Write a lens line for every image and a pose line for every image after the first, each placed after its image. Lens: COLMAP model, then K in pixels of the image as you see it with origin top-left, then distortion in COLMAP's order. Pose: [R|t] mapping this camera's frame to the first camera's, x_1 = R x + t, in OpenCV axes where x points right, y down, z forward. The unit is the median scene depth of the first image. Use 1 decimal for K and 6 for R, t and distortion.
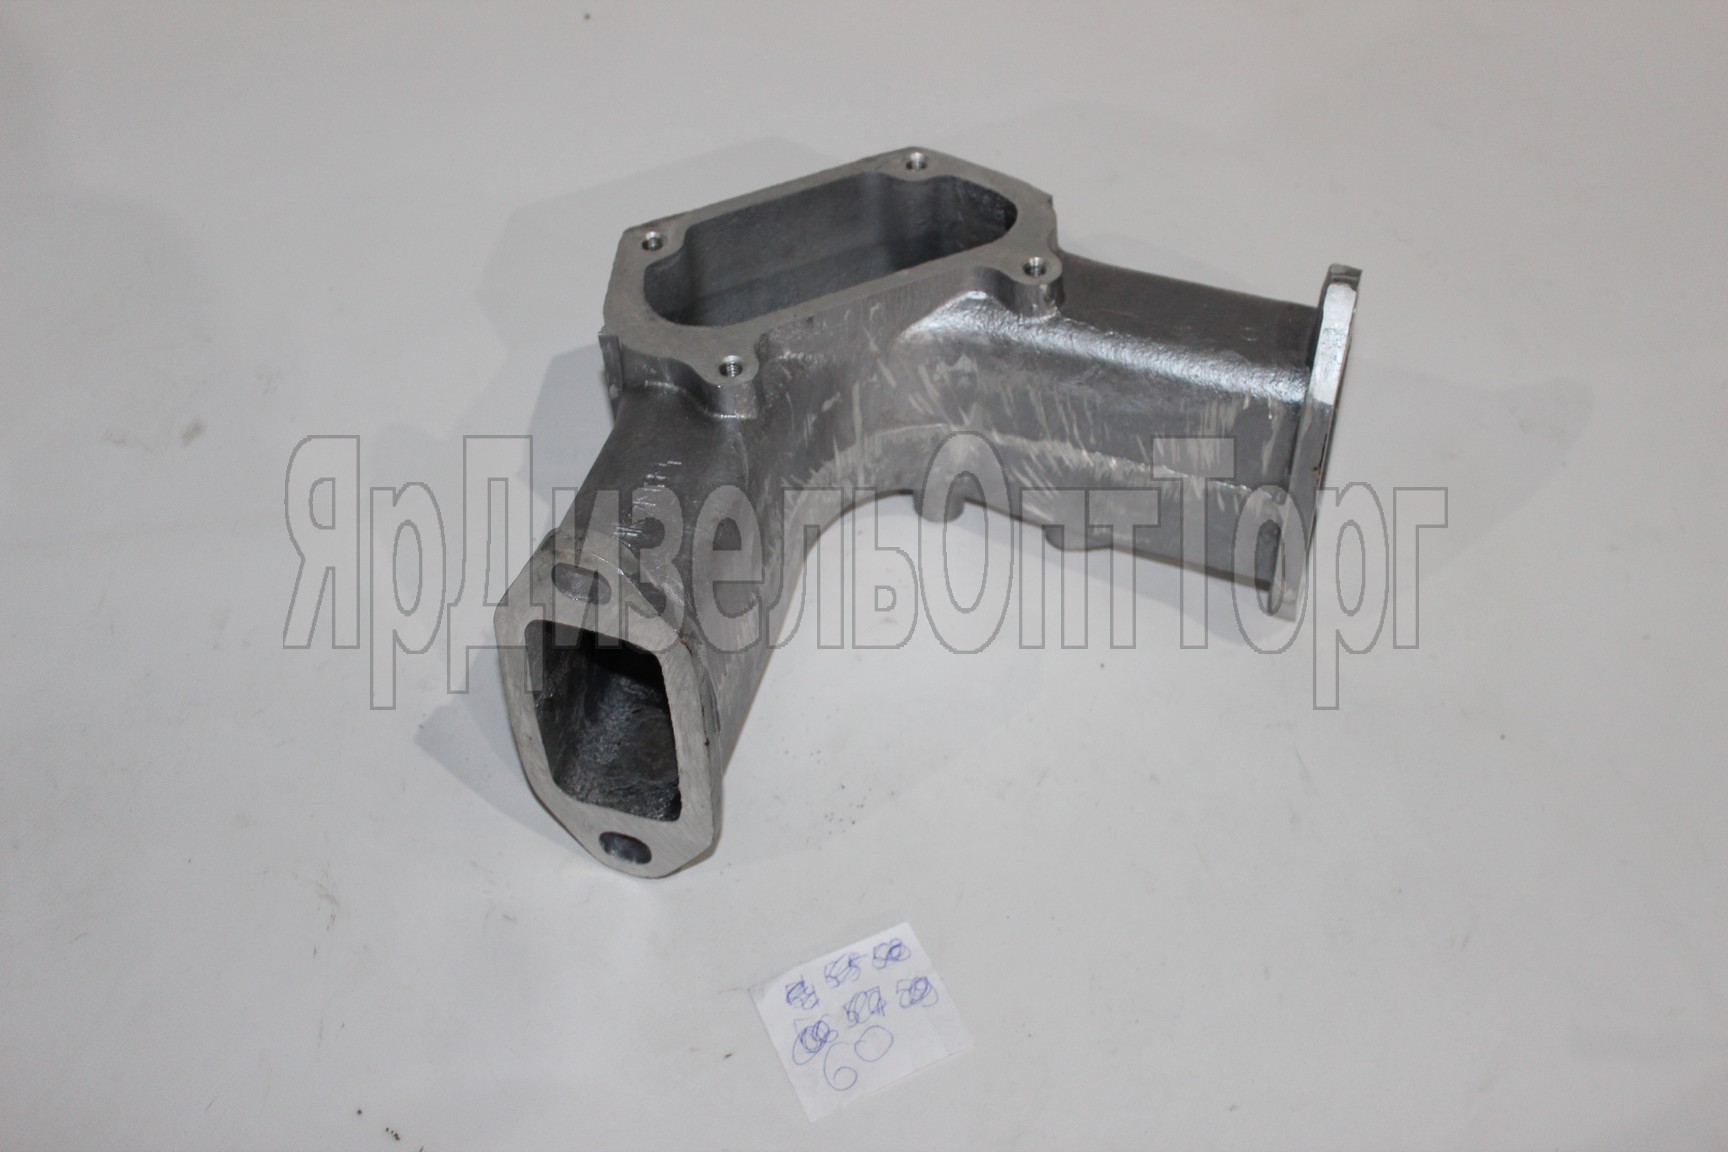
lens RADIAL K [[1887.5, 0, 864.0], [0, 1887.5, 576.0], [0, 0, 1]] dist [-0.129670, 0.140548]
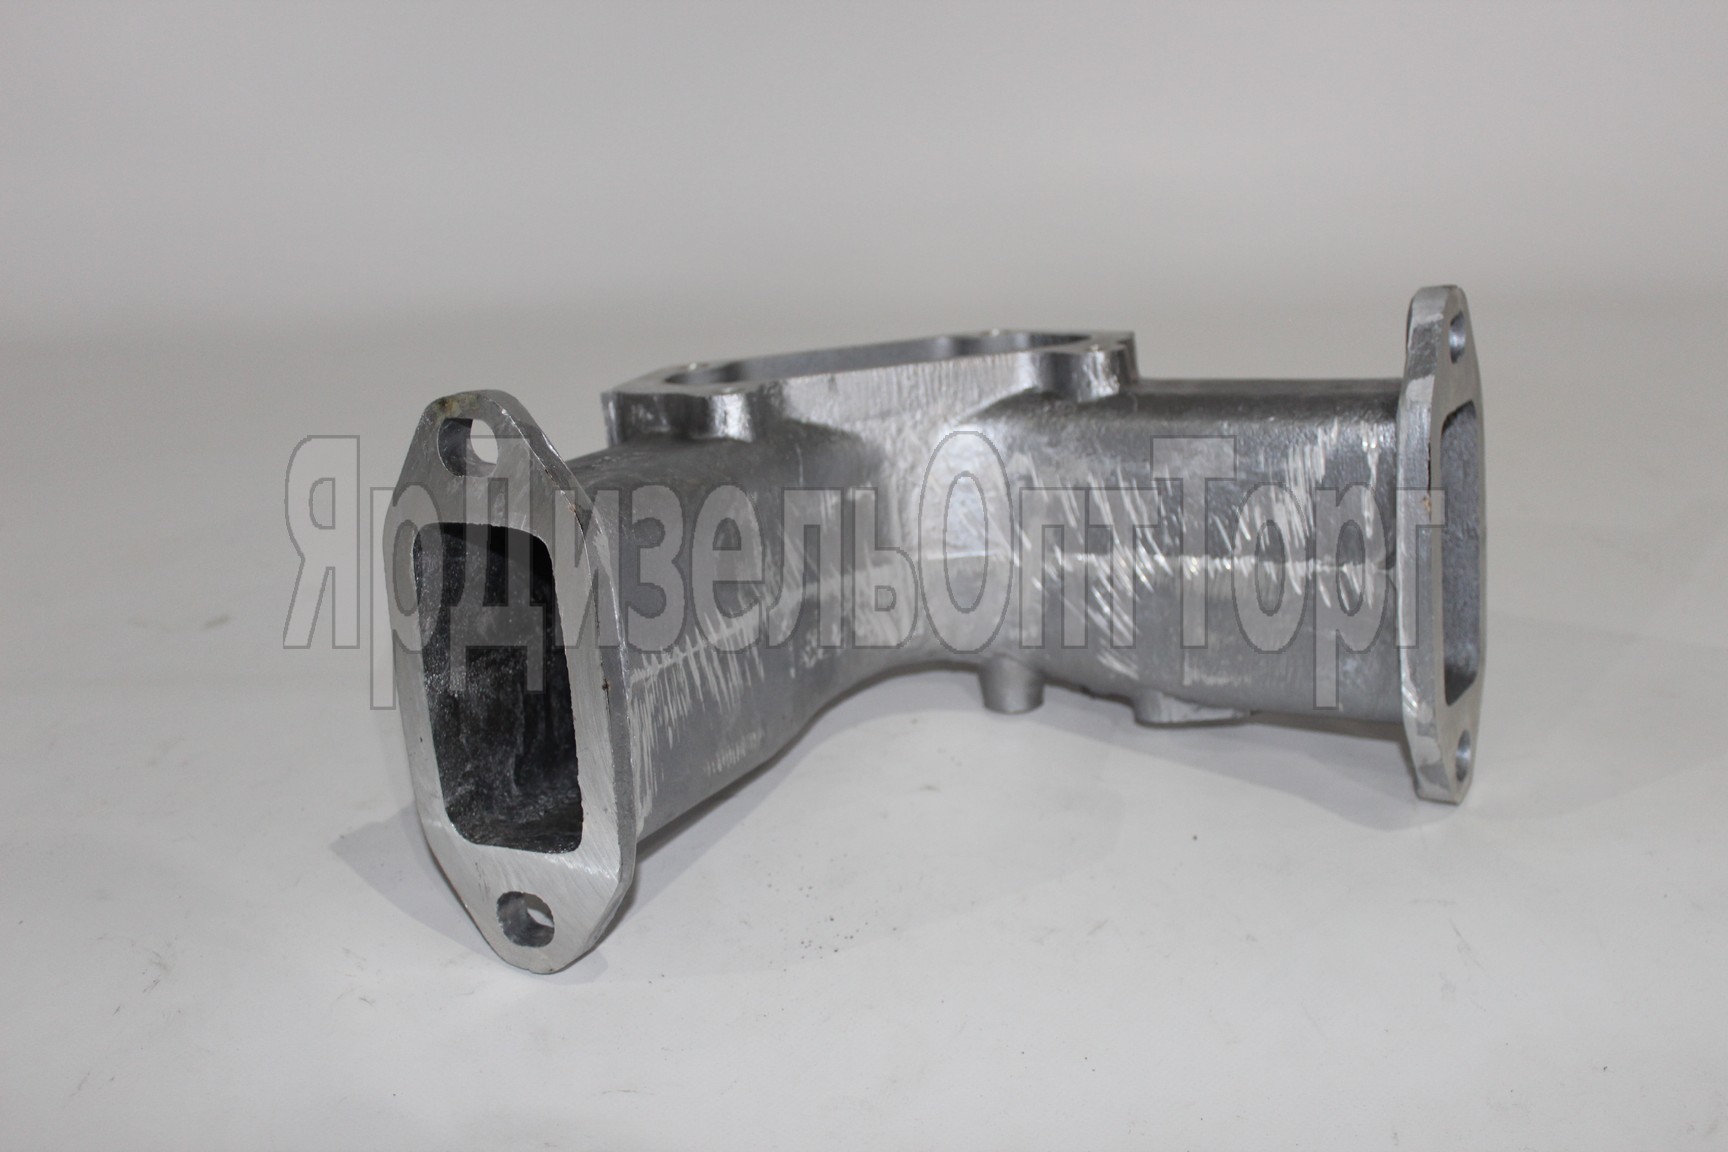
lens RADIAL K [[1887.5, 0, 864.0], [0, 1887.5, 576.0], [0, 0, 1]] dist [-0.129670, 0.140548]
pose [[0.980872, -0.010767, -0.194357, 0.156989], [-0.089228, 0.862518, -0.498097, 0.383566], [0.172999, 0.505911, 0.845059, 0.291695]]
